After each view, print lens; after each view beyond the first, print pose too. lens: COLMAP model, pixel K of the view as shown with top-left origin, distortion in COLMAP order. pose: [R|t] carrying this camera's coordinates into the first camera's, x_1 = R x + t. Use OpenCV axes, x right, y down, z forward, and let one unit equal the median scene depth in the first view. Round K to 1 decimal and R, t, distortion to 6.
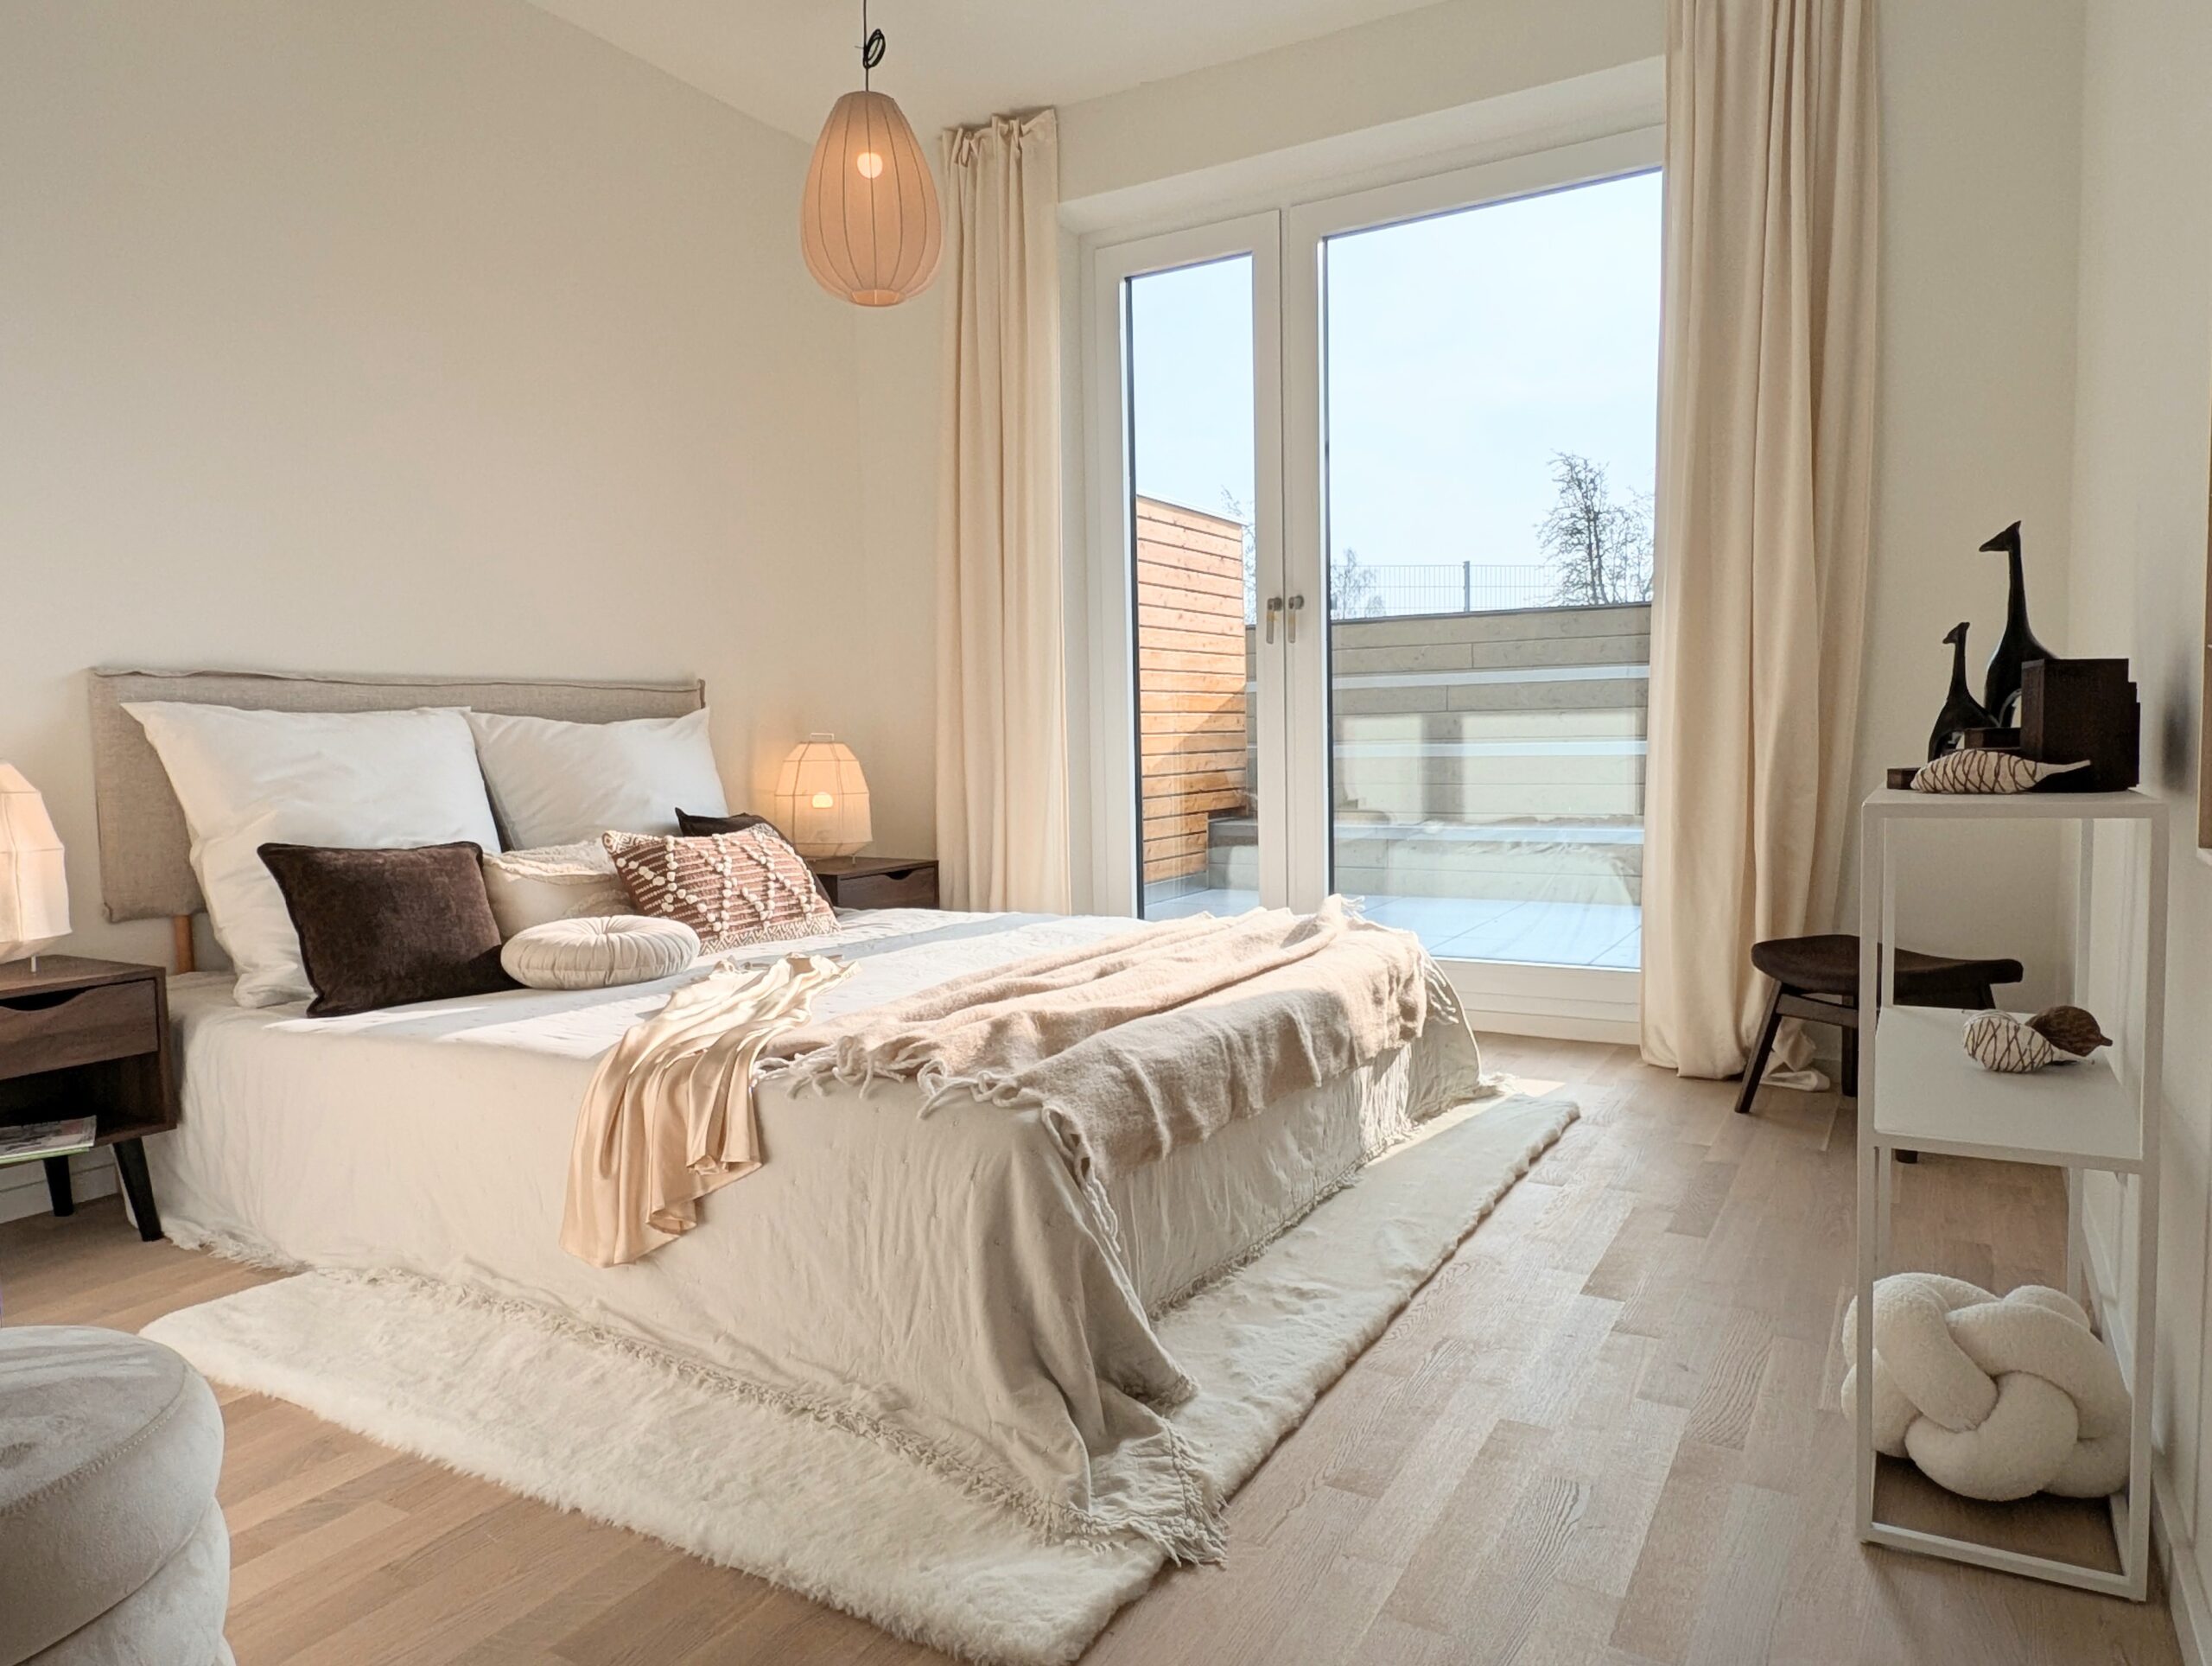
lens RADIAL K [[1429.4, 0, 1106.0], [0, 1429.4, 833.0], [0, 0, 1]] dist [-0.002027, 0.000022]
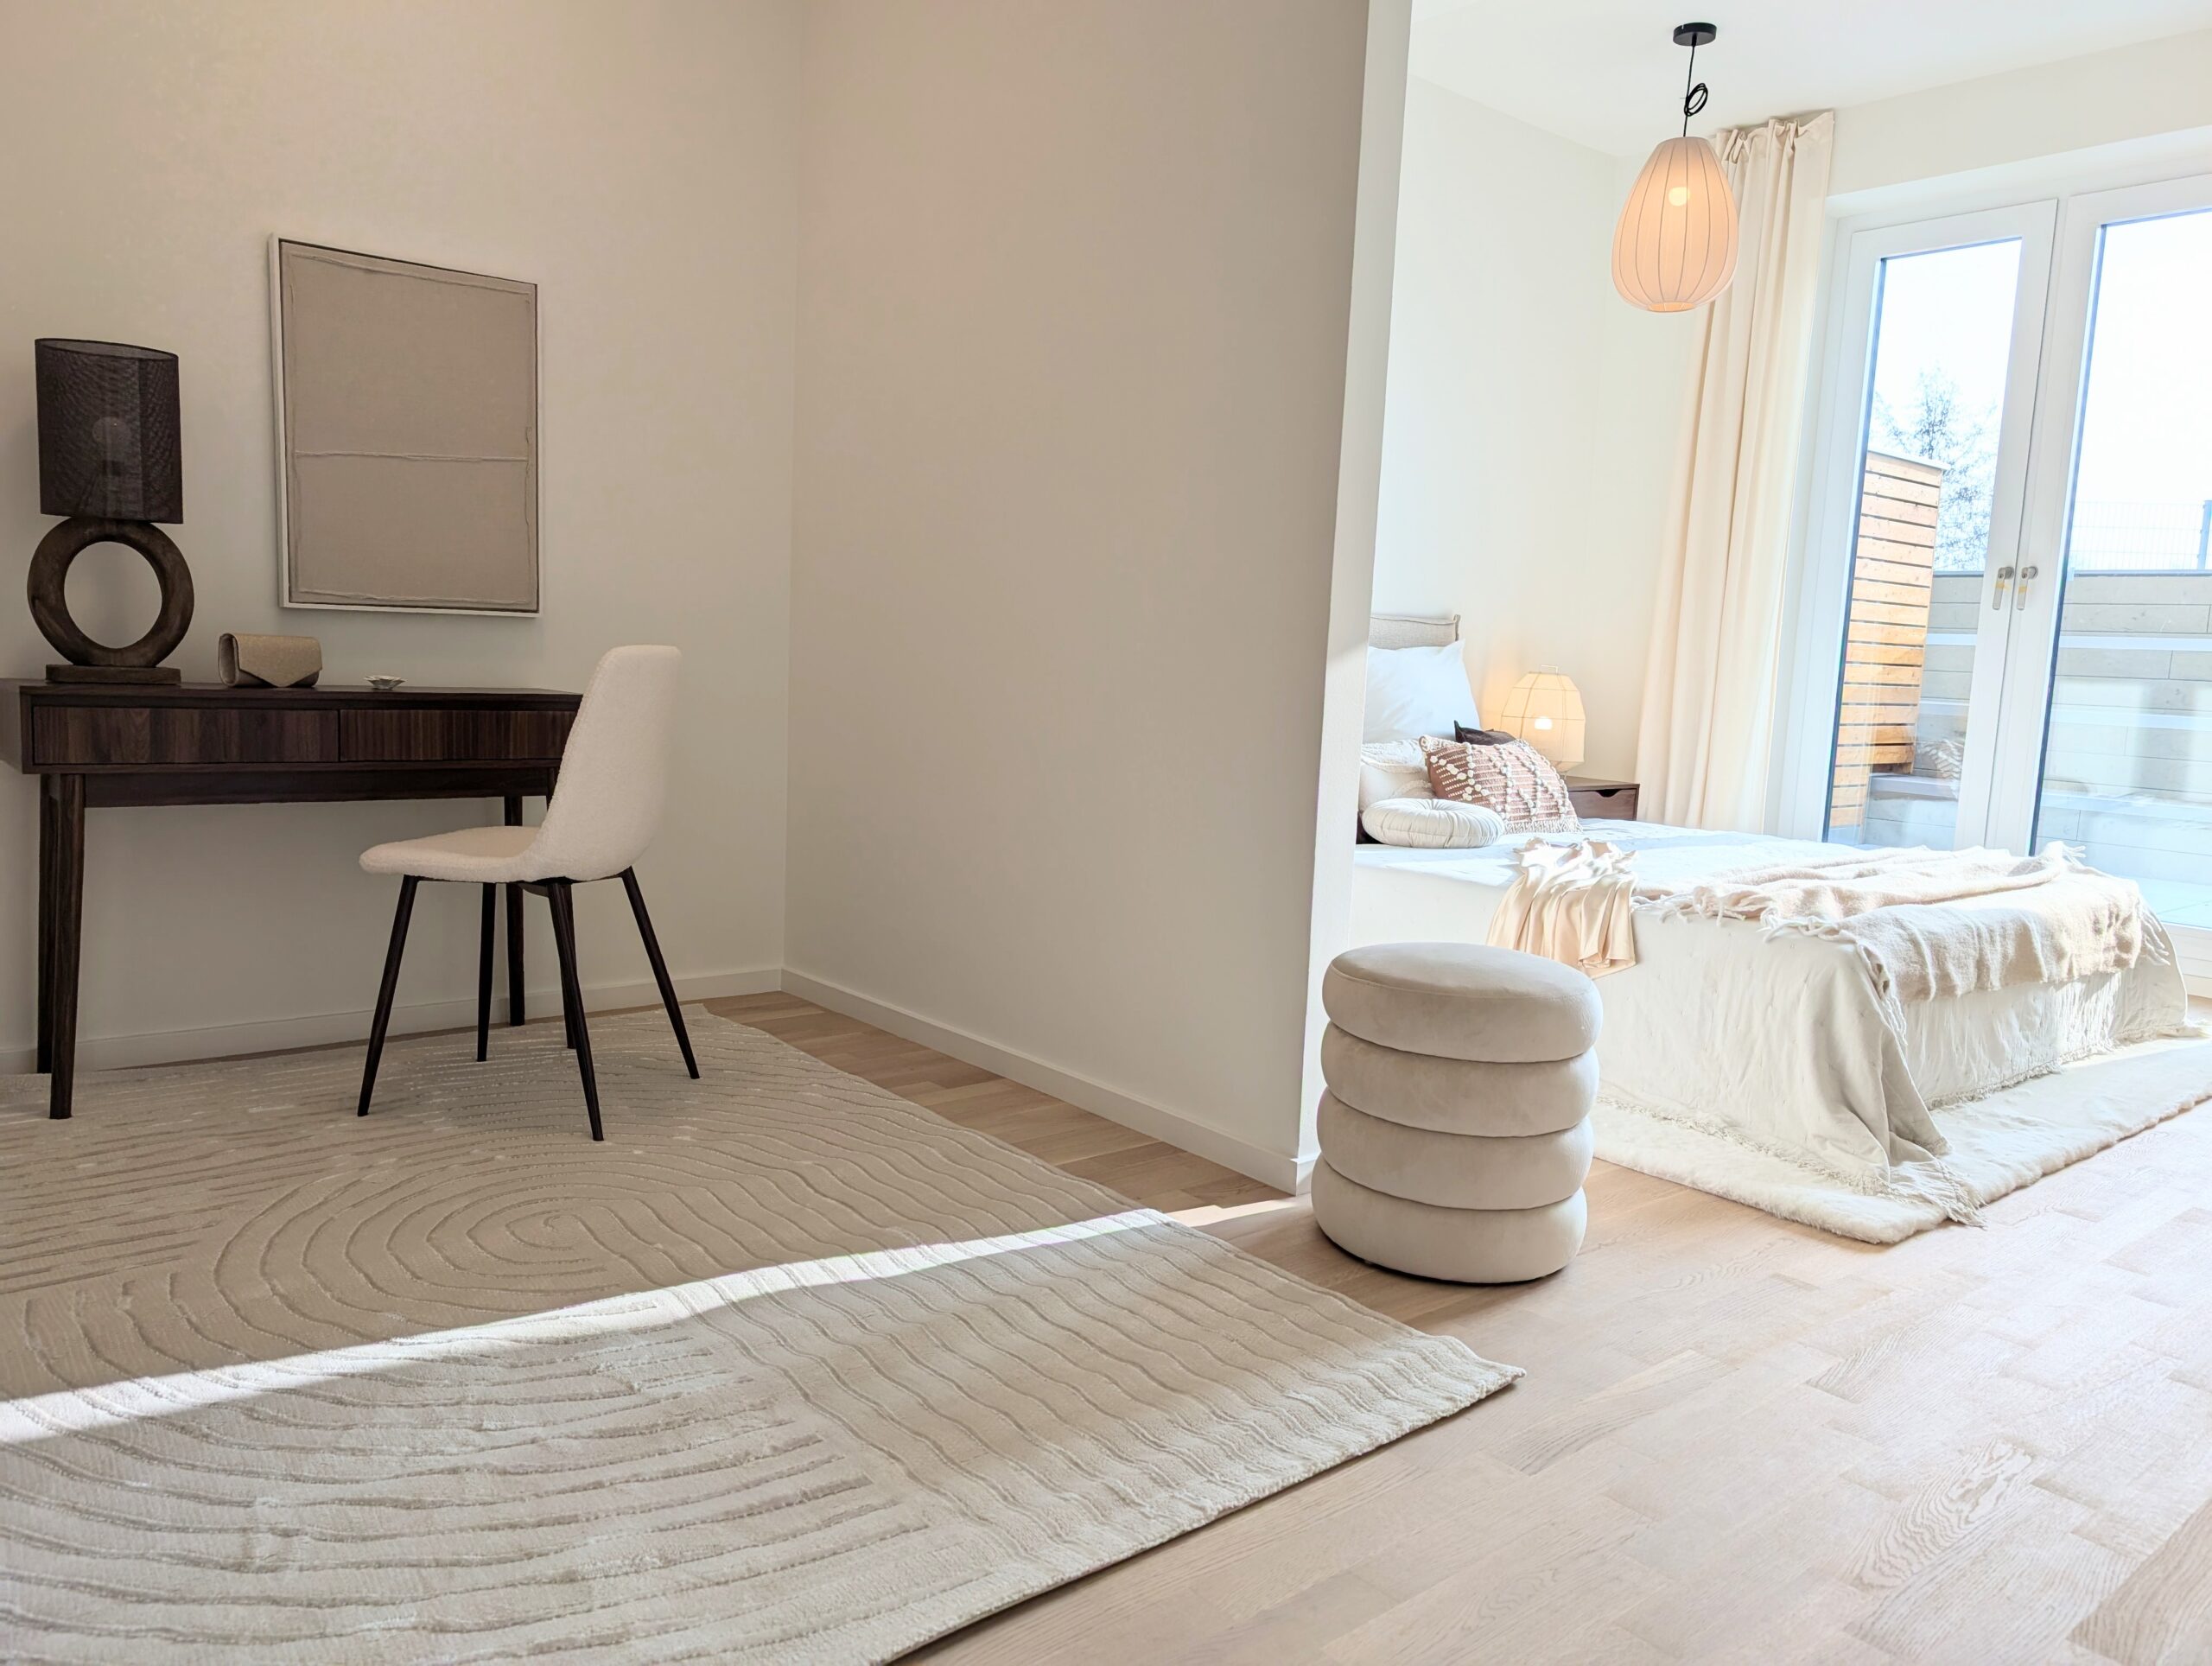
lens RADIAL K [[1558.7, 0, 1105.0], [0, 1558.7, 819.8], [0, 0, 1]] dist [0.002091, 0.002842]
pose [[0.936366, 0.100217, -0.336415, -0.157230], [-0.087092, 0.994740, 0.053922, 0.028678], [0.340049, -0.021192, 0.940169, -0.505620]]
